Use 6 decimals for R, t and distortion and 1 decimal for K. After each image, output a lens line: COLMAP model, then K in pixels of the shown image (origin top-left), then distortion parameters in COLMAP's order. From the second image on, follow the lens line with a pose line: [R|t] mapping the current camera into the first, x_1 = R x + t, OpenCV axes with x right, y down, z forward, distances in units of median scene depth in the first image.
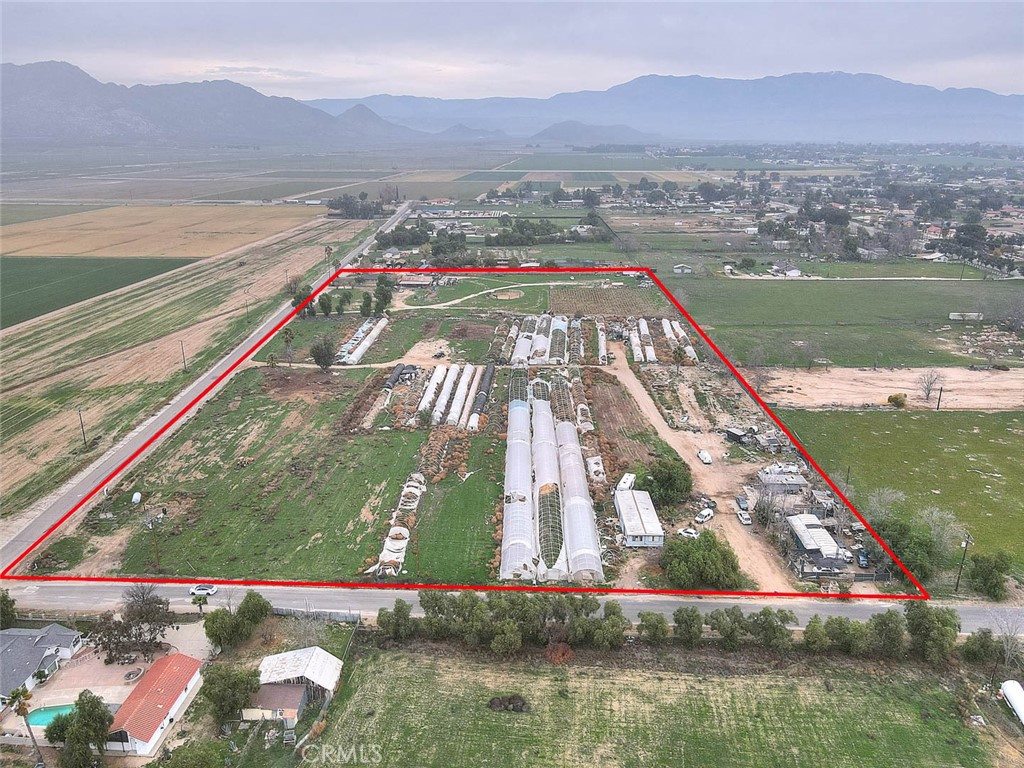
lens RADIAL K [[755.1, 0, 512.2], [0, 755.1, 375.5], [0, 0, 1]] dist [0.001407, 0.028226]
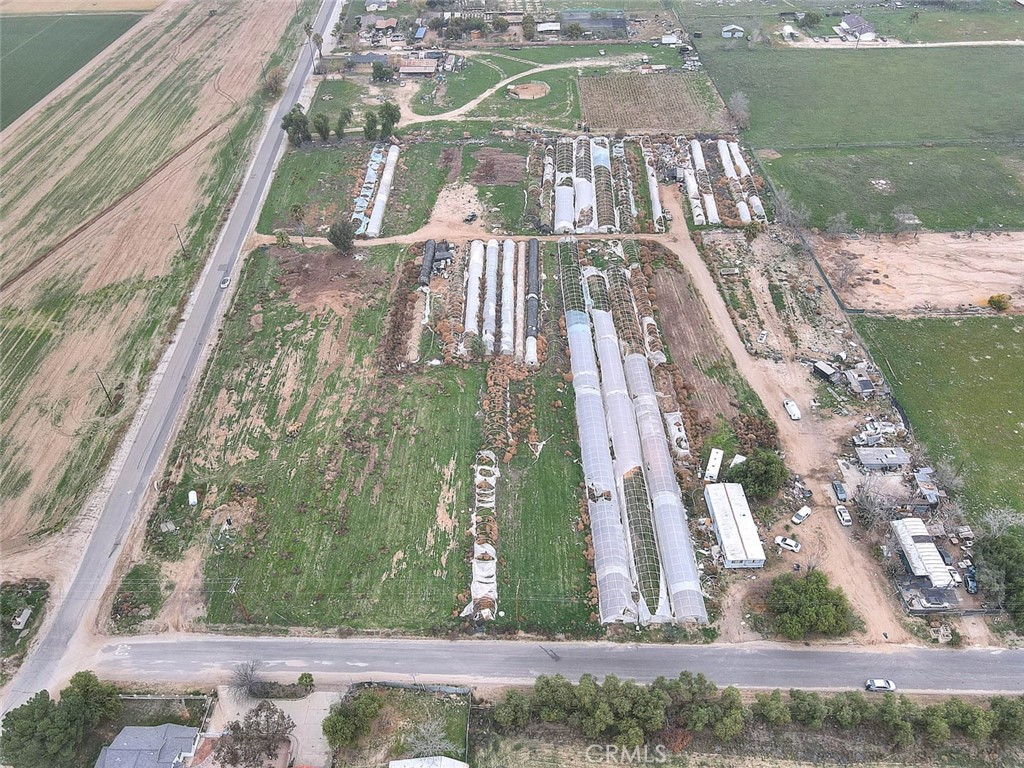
lens RADIAL K [[766.3, 0, 512.0], [0, 766.3, 384.0], [0, 0, 1]] dist [-0.002226, 0.037338]
pose [[0.999274, -0.036055, 0.012318, -0.081826], [0.027993, 0.914062, 0.404608, -0.257616], [-0.025847, -0.403969, 0.914407, 0.135536]]
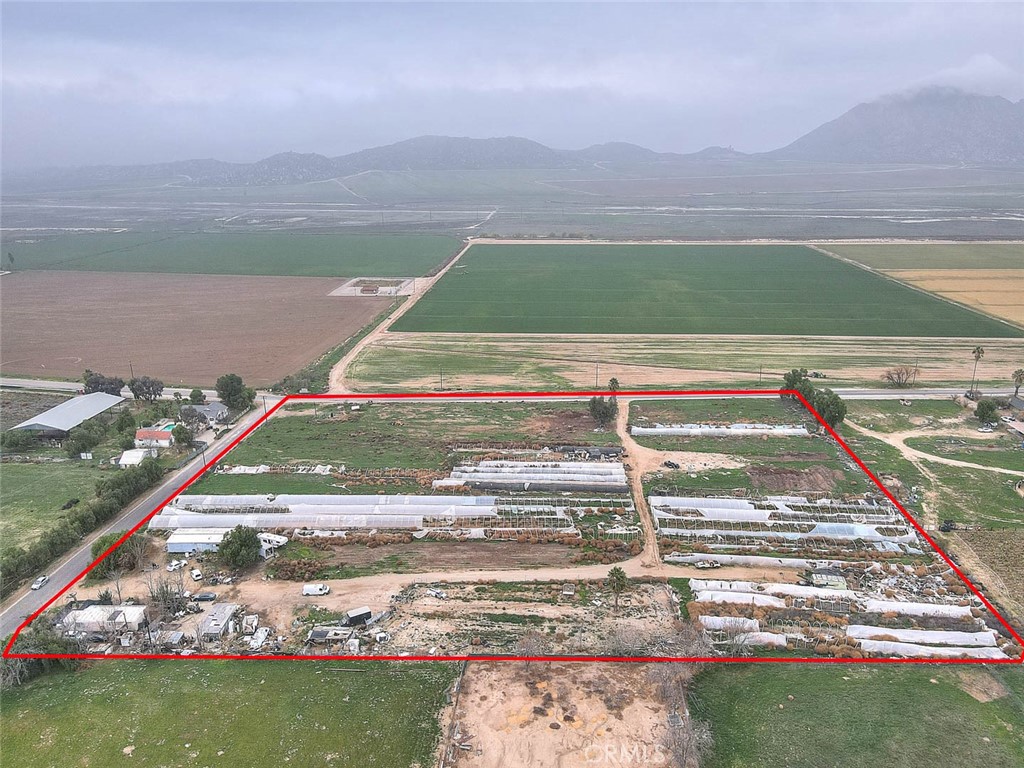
lens RADIAL K [[755.1, 0, 512.2], [0, 755.1, 375.5], [0, 0, 1]] dist [0.001407, 0.028226]
pose [[-0.002634, 0.284580, -0.958649, 0.873794], [-0.304681, 0.912844, 0.271820, -0.371473], [0.952451, 0.292798, 0.084302, 0.890254]]
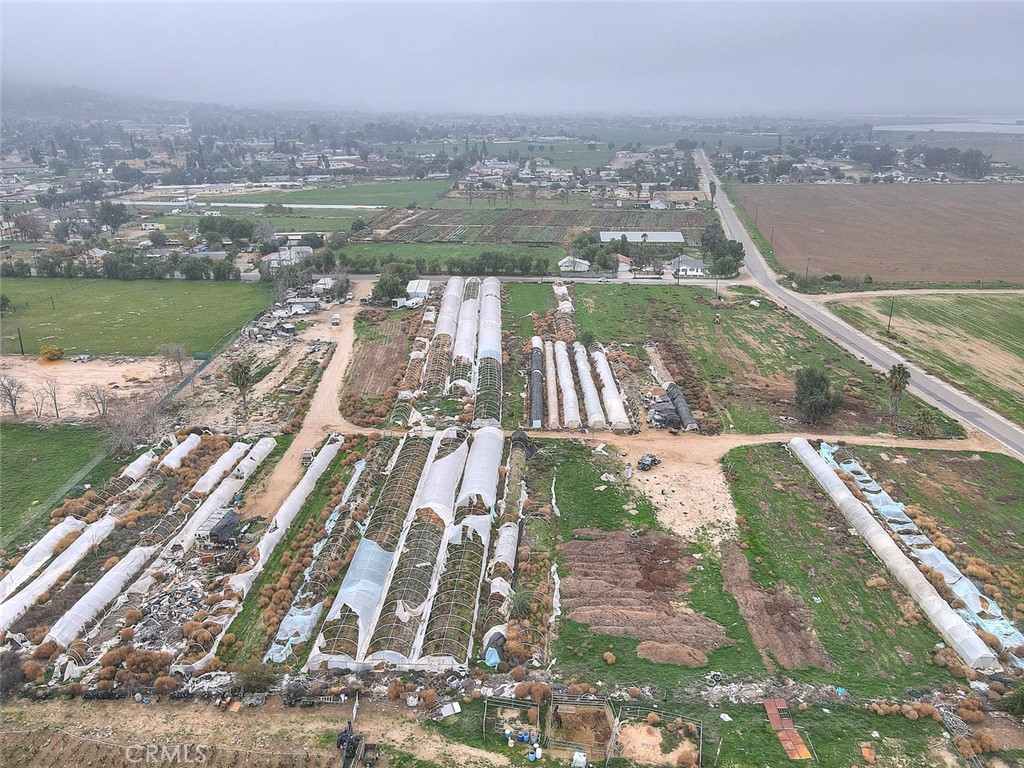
lens RADIAL K [[755.1, 0, 512.2], [0, 755.1, 375.5], [0, 0, 1]] dist [0.001407, 0.028226]
pose [[-0.999420, 0.020265, -0.027361, 0.007399], [-0.000867, 0.788191, 0.615430, -0.468486], [0.034037, 0.615097, -0.787716, 1.671052]]
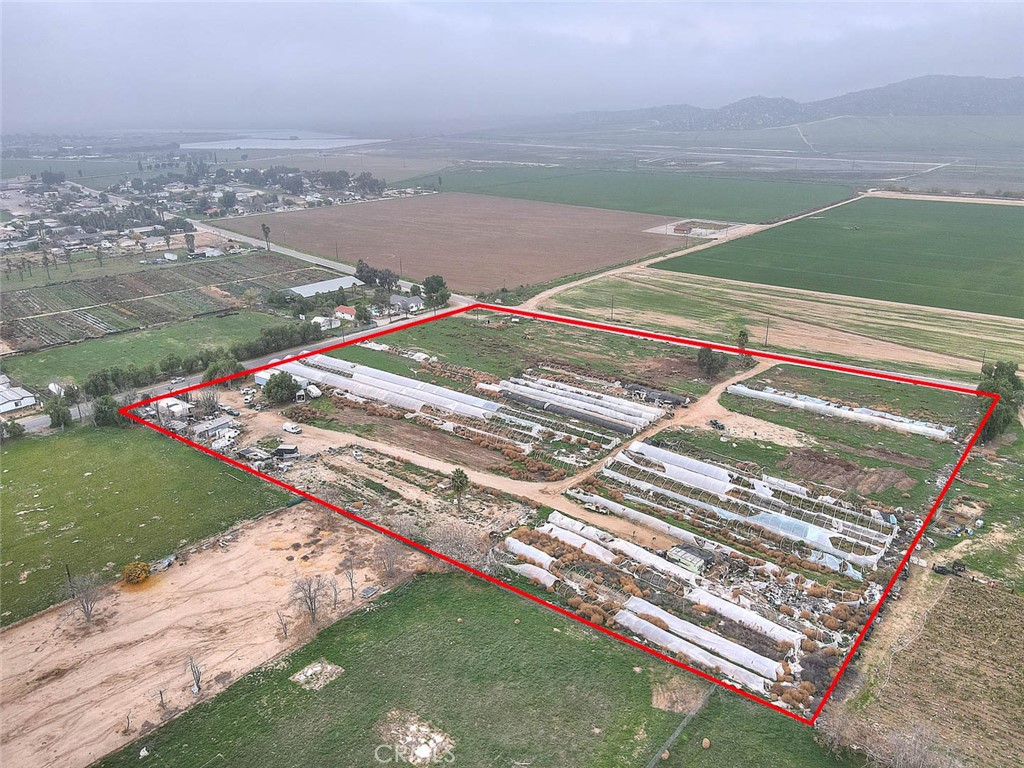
lens RADIAL K [[755.1, 0, 512.2], [0, 755.1, 375.5], [0, 0, 1]] dist [0.001407, 0.028226]
pose [[-0.585722, 0.279500, -0.760795, 0.747700], [-0.243724, 0.834480, 0.494208, -0.496929], [0.773000, 0.474893, -0.420653, 1.405618]]
